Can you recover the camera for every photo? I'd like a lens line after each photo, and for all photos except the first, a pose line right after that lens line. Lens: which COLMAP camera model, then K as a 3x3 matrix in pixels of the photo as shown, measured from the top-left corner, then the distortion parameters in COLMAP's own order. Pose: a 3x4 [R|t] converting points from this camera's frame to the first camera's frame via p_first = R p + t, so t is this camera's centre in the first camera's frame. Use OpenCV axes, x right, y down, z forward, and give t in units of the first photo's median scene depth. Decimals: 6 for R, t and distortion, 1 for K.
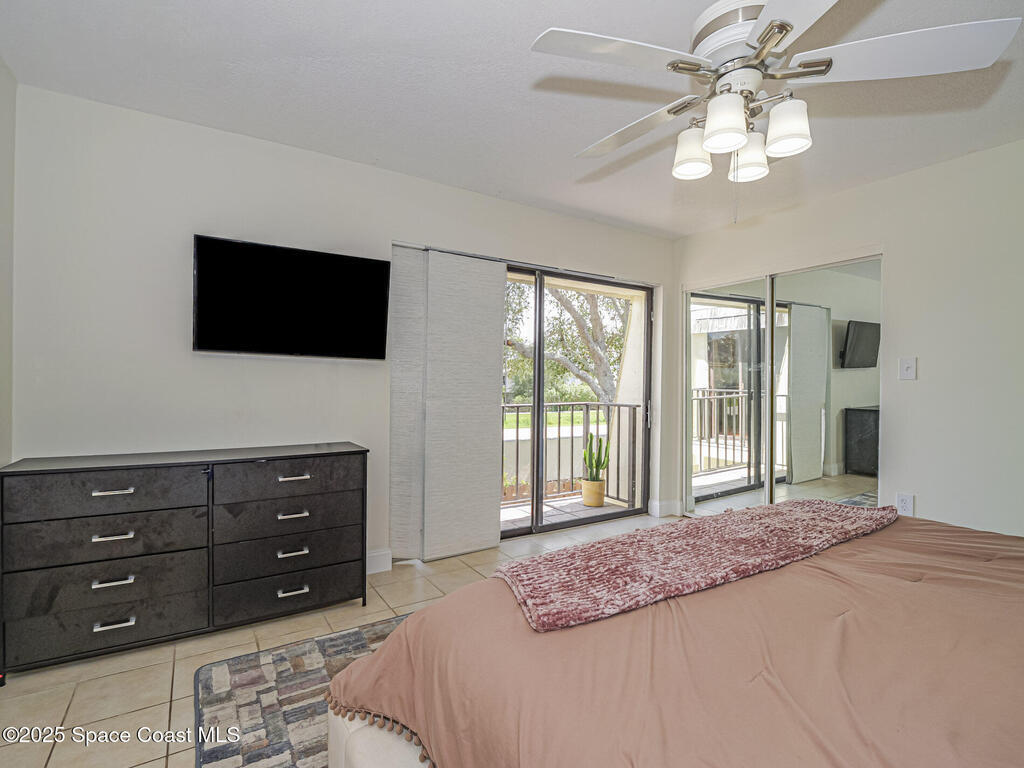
lens RADIAL K [[497.7, 0, 512.9], [0, 497.7, 385.6], [0, 0, 1]] dist [-0.012894, -0.000471]
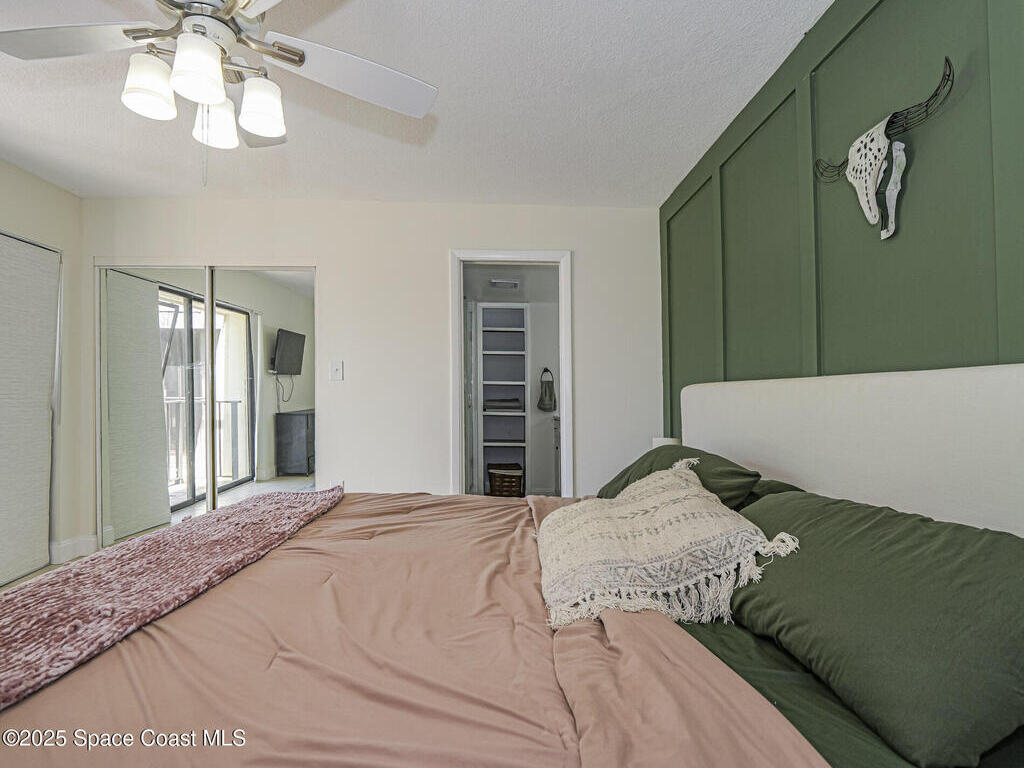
lens RADIAL K [[533.1, 0, 513.3], [0, 533.1, 377.9], [0, 0, 1]] dist [-0.002380, -0.002977]
pose [[0.518802, 0.016689, 0.854731, -0.091139], [0.014382, 0.999498, -0.028245, 0.064159], [-0.854773, 0.026946, 0.518302, 0.056346]]
